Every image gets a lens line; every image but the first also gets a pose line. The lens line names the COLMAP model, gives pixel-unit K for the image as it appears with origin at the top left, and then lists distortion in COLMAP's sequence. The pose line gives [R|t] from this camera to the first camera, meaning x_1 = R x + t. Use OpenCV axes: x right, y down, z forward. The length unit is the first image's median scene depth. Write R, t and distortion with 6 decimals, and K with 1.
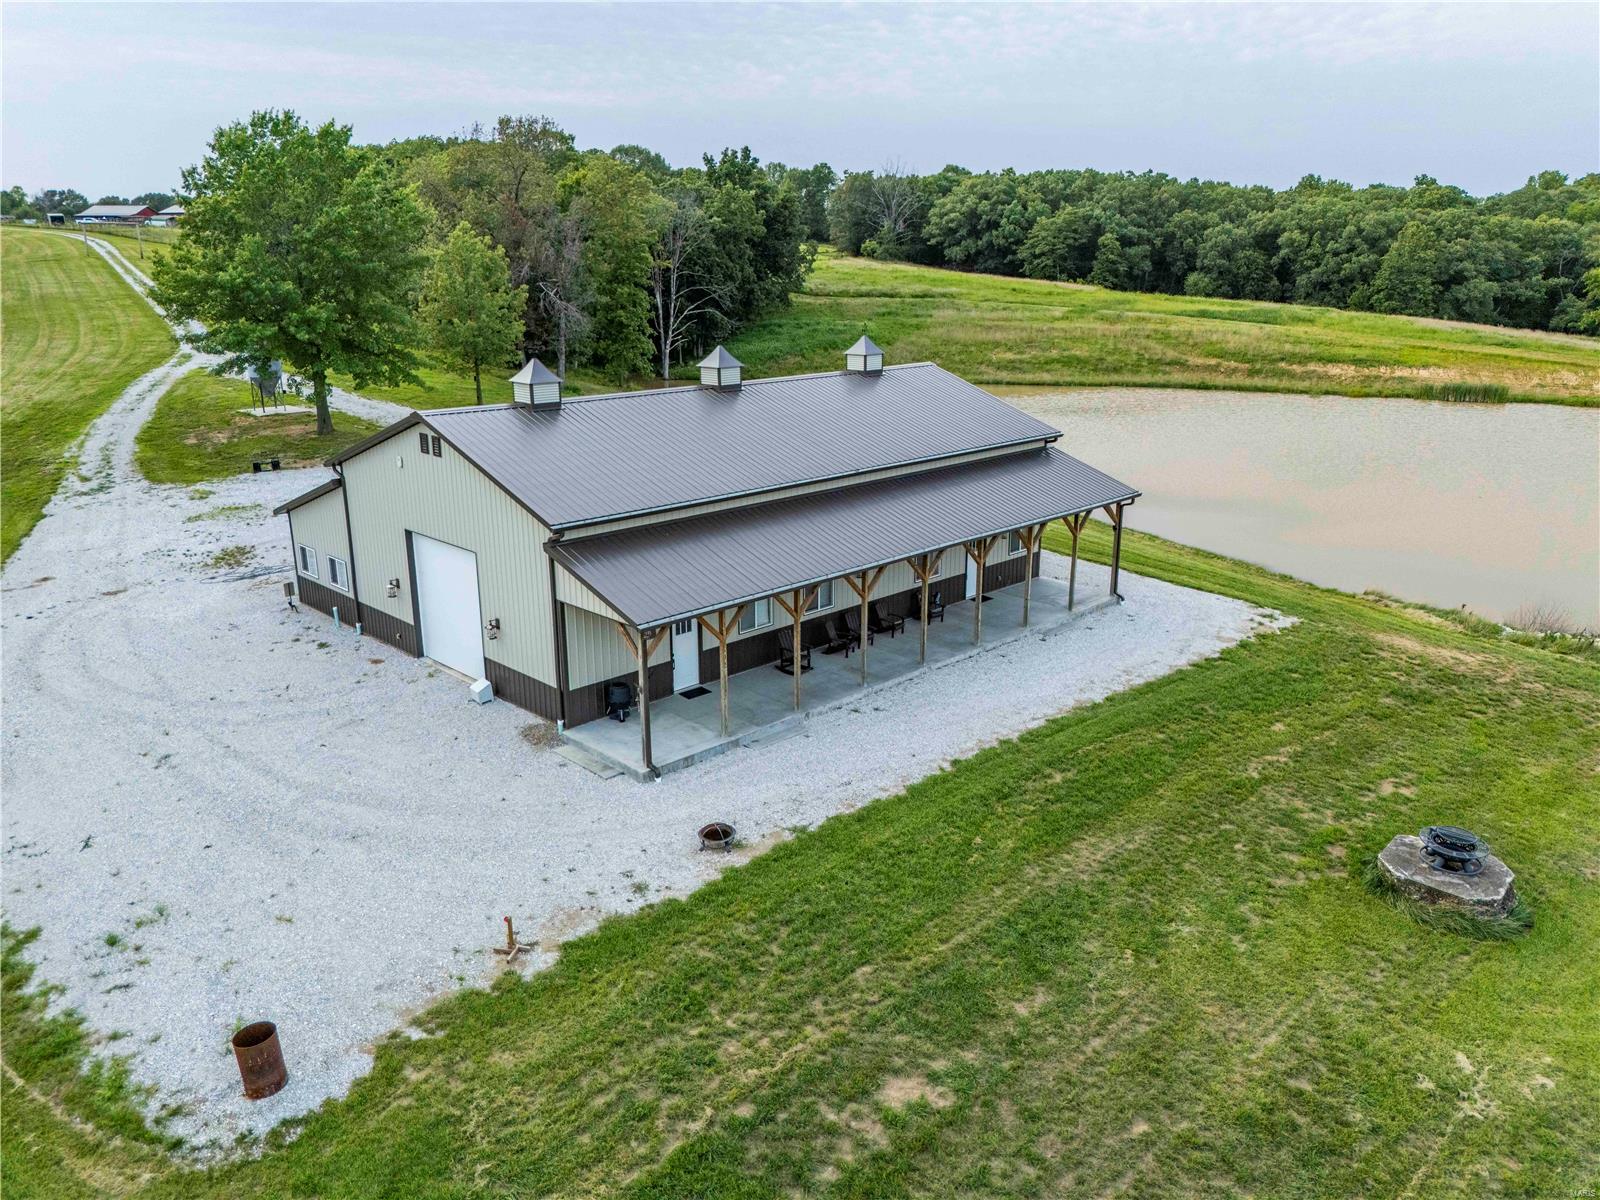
lens RADIAL K [[1158.0, 0, 755.3], [0, 1158.0, 612.0], [0, 0, 1]] dist [0.035348, -0.003184]
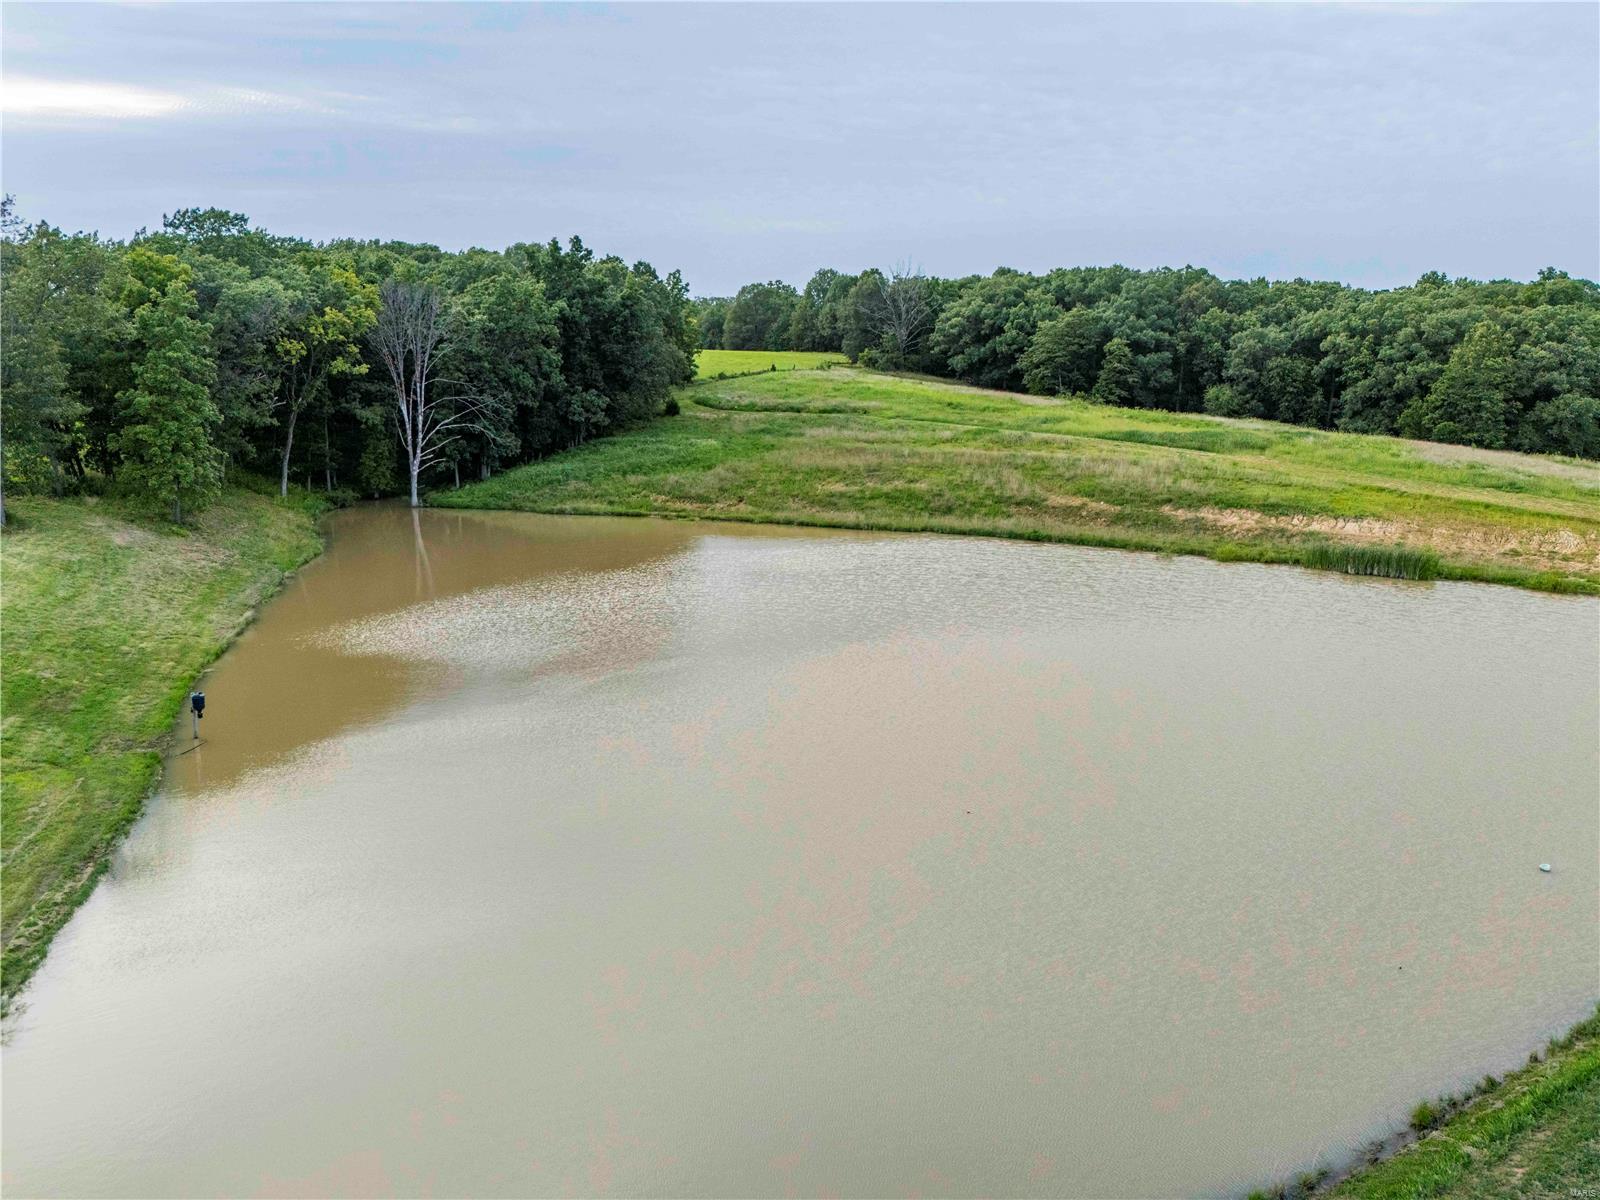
lens RADIAL K [[1158.0, 0, 805.2], [0, 1158.0, 588.1], [0, 0, 1]] dist [0.035348, -0.003184]
pose [[0.985537, 0.029654, -0.166846, 0.245942], [-0.048358, 0.992844, -0.109187, -0.052691], [0.162414, 0.115676, 0.979919, 0.192163]]
